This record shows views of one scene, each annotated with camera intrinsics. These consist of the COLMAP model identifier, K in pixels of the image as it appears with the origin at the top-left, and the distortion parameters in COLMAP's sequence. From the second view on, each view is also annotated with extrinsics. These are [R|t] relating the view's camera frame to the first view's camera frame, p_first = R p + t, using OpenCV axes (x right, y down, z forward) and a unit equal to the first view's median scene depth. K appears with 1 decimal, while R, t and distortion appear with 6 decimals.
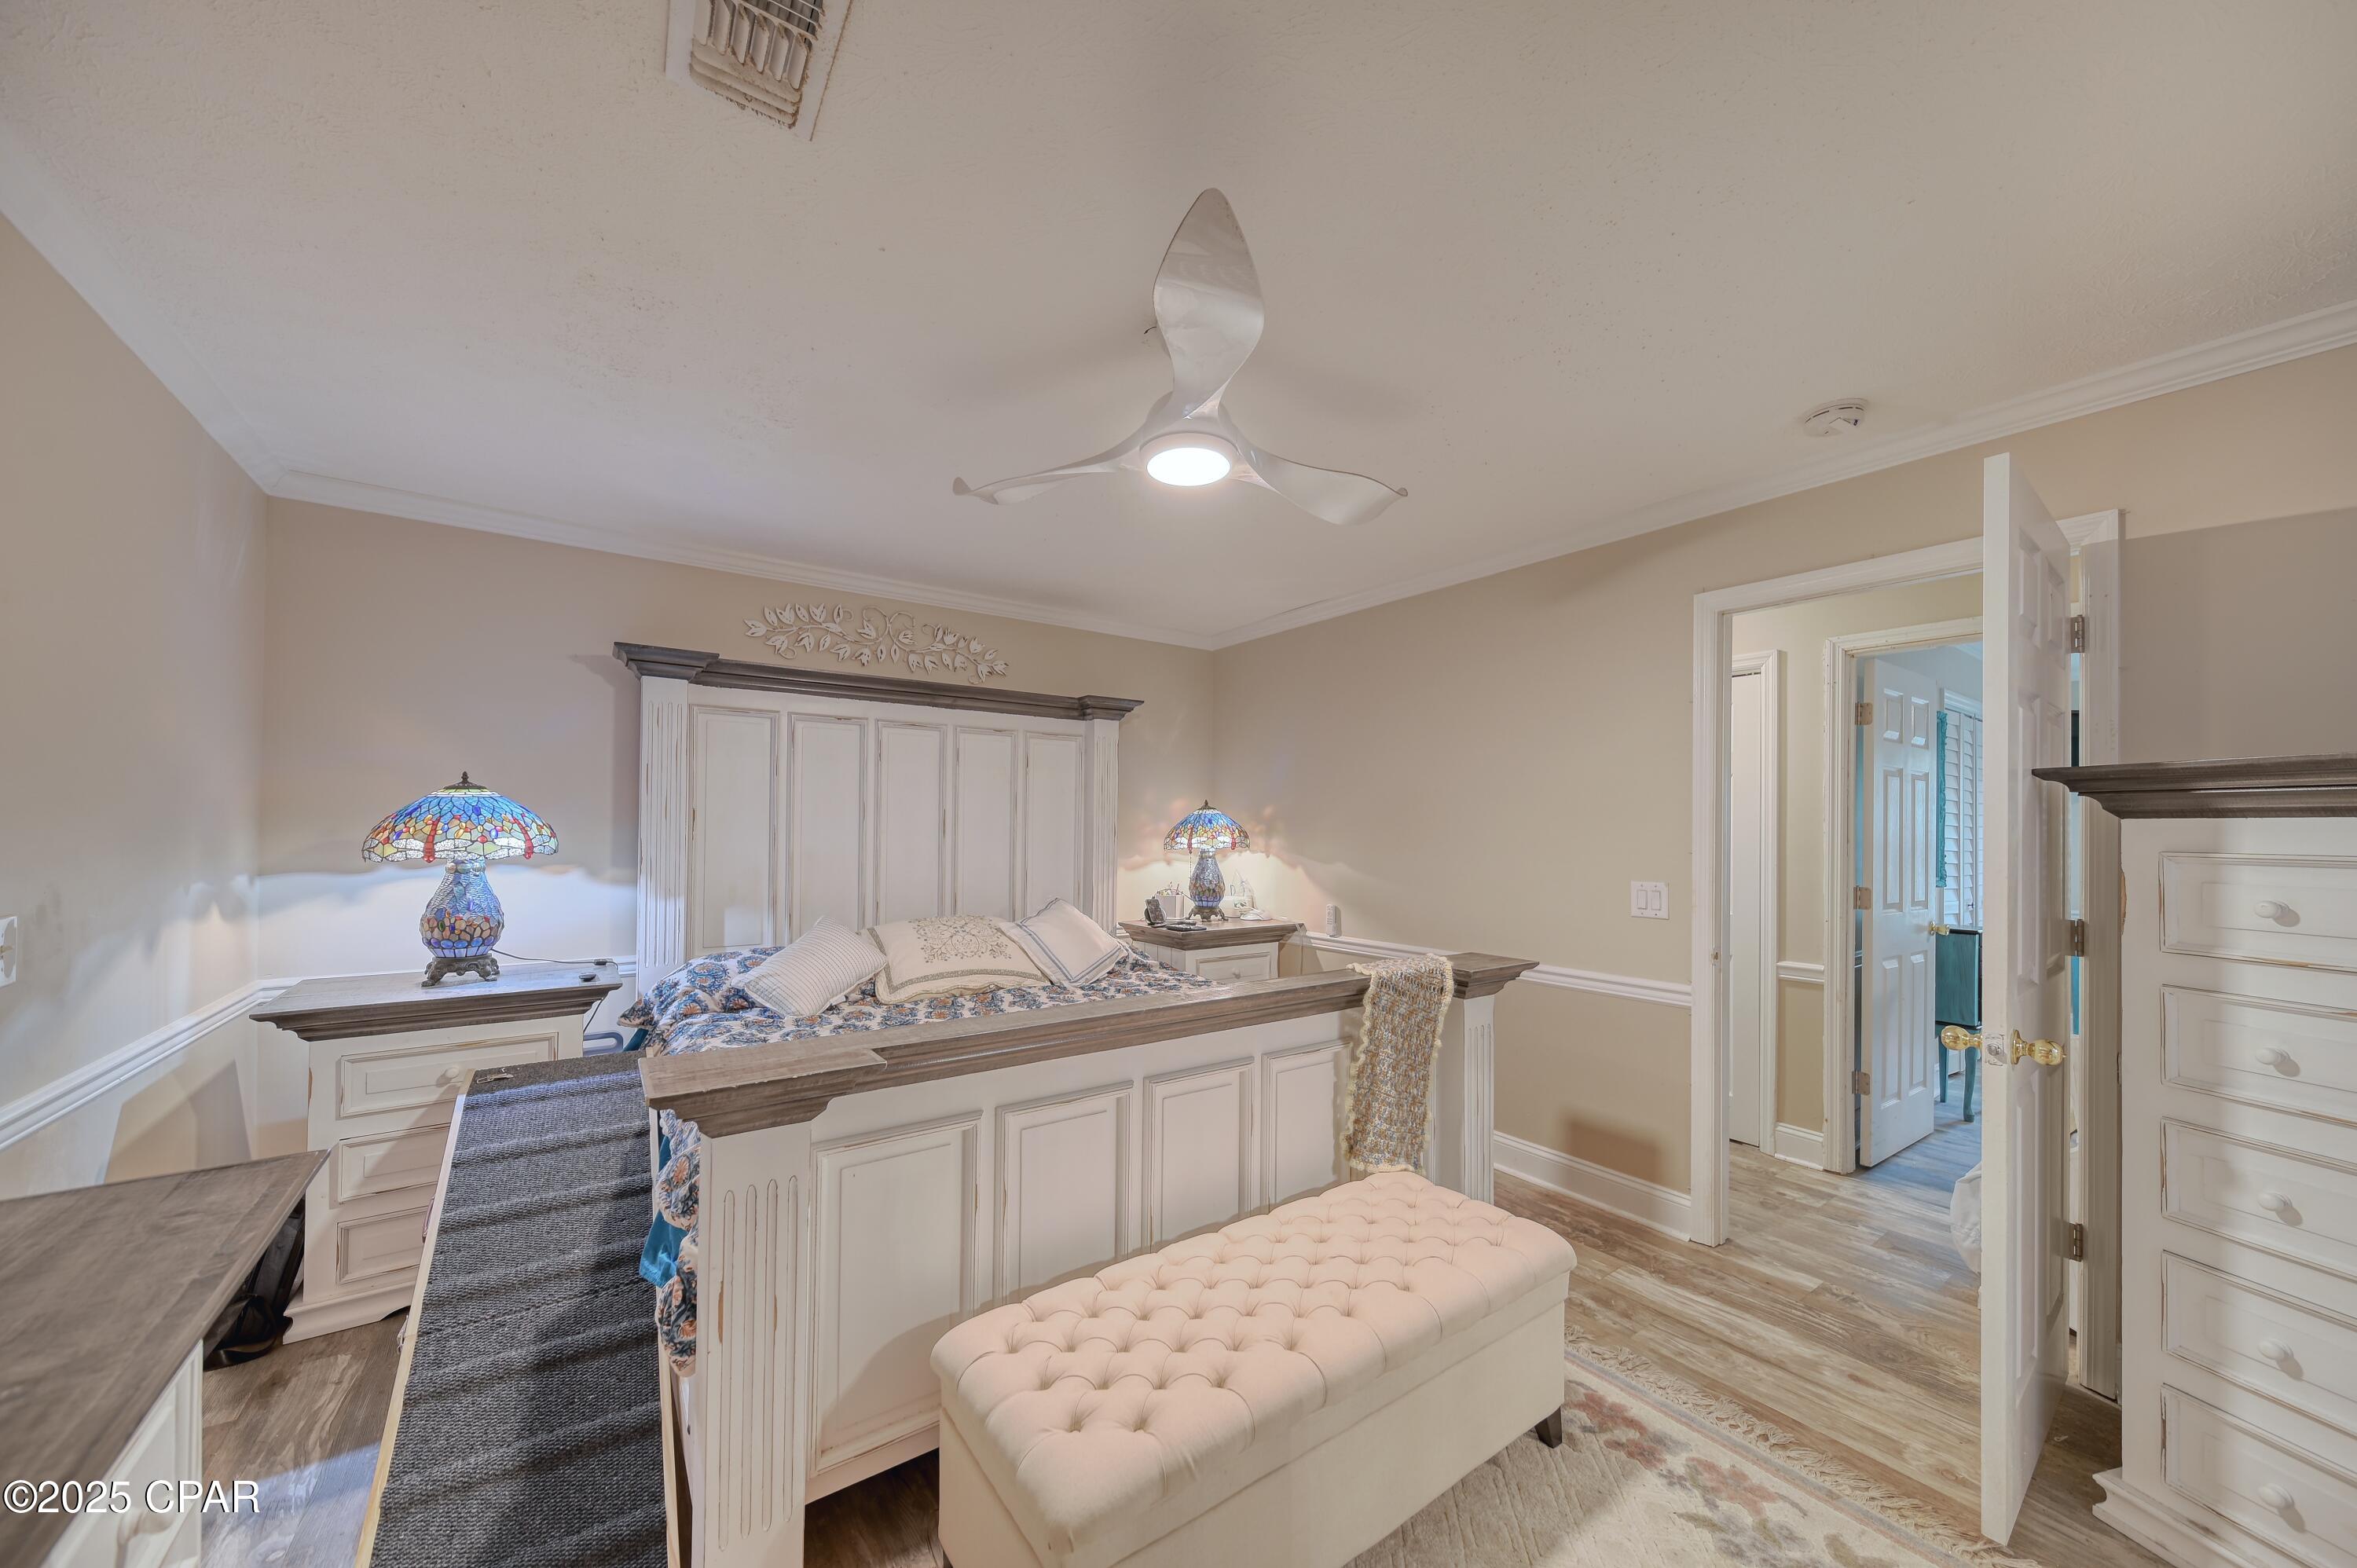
lens RADIAL K [[828.8, 0, 1193.9], [0, 828.8, 796.2], [0, 0, 1]] dist [0.000914, -0.000638]
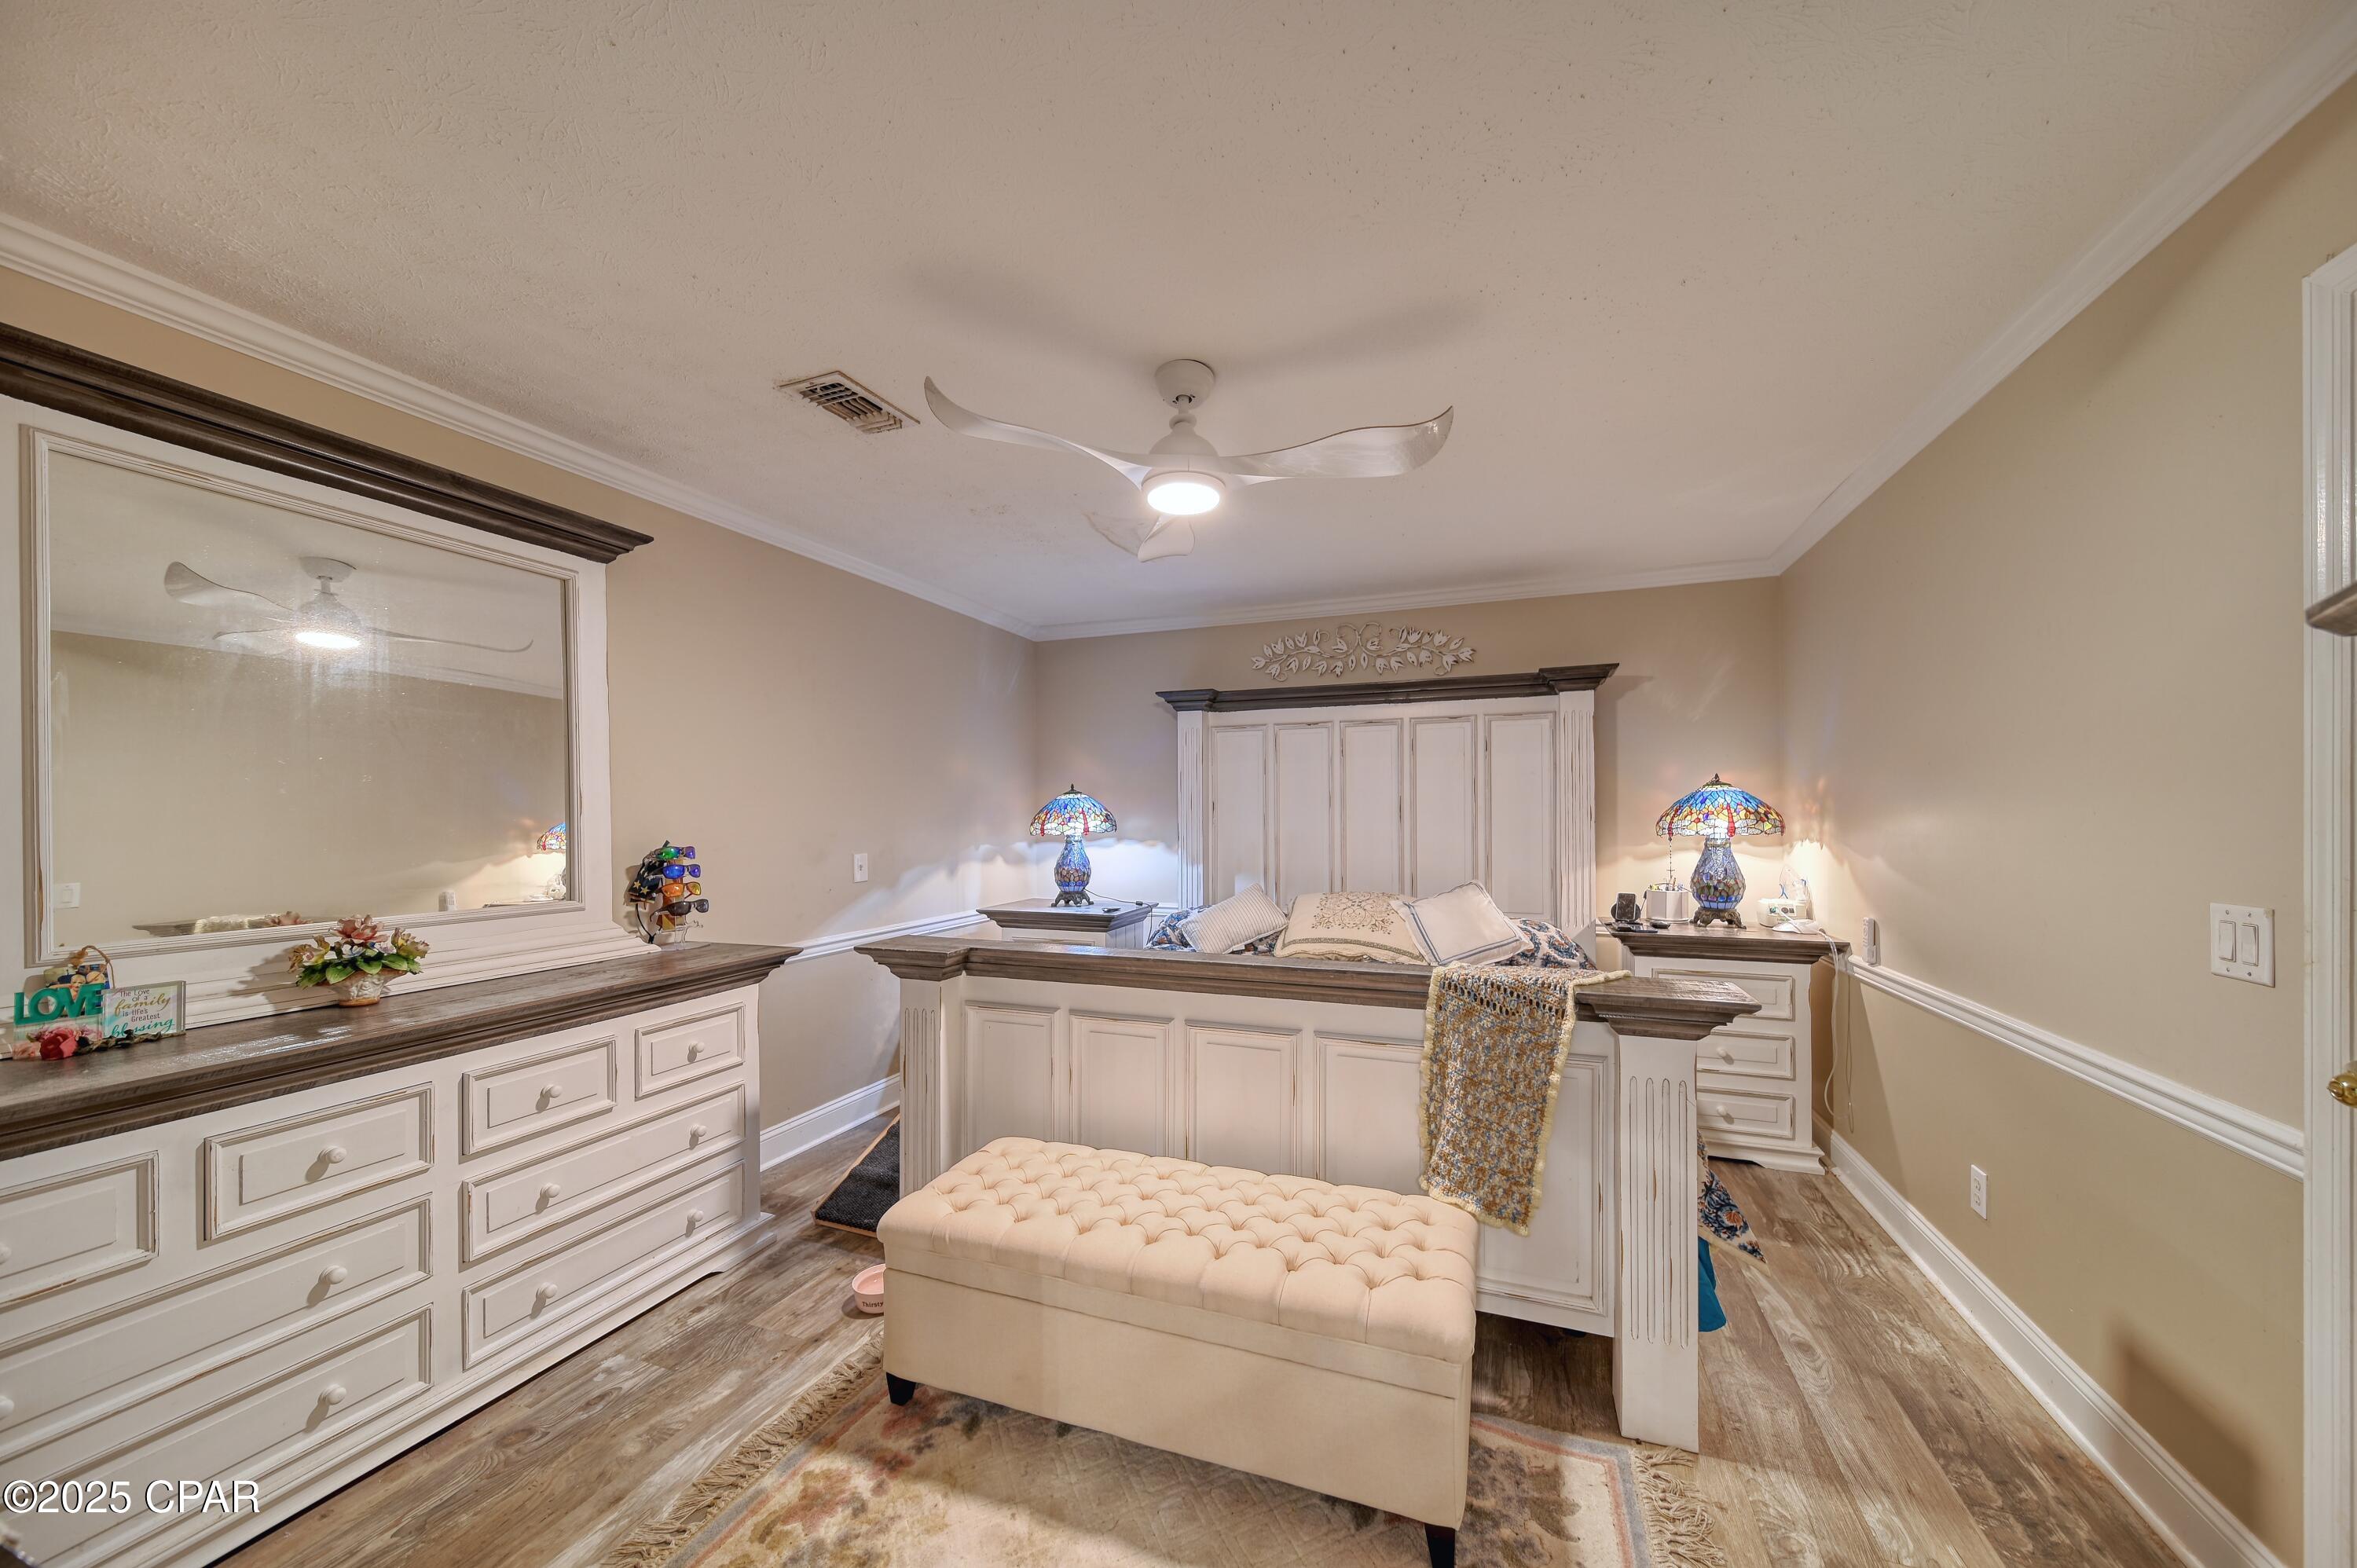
lens RADIAL K [[828.8, 0, 1193.9], [0, 828.8, 796.2], [0, 0, 1]] dist [0.000914, -0.000638]
pose [[0.556144, -0.030370, -0.830531, 0.568995], [0.041565, 0.999098, -0.008702, 0.017467], [0.830046, -0.029682, 0.556905, 0.213044]]
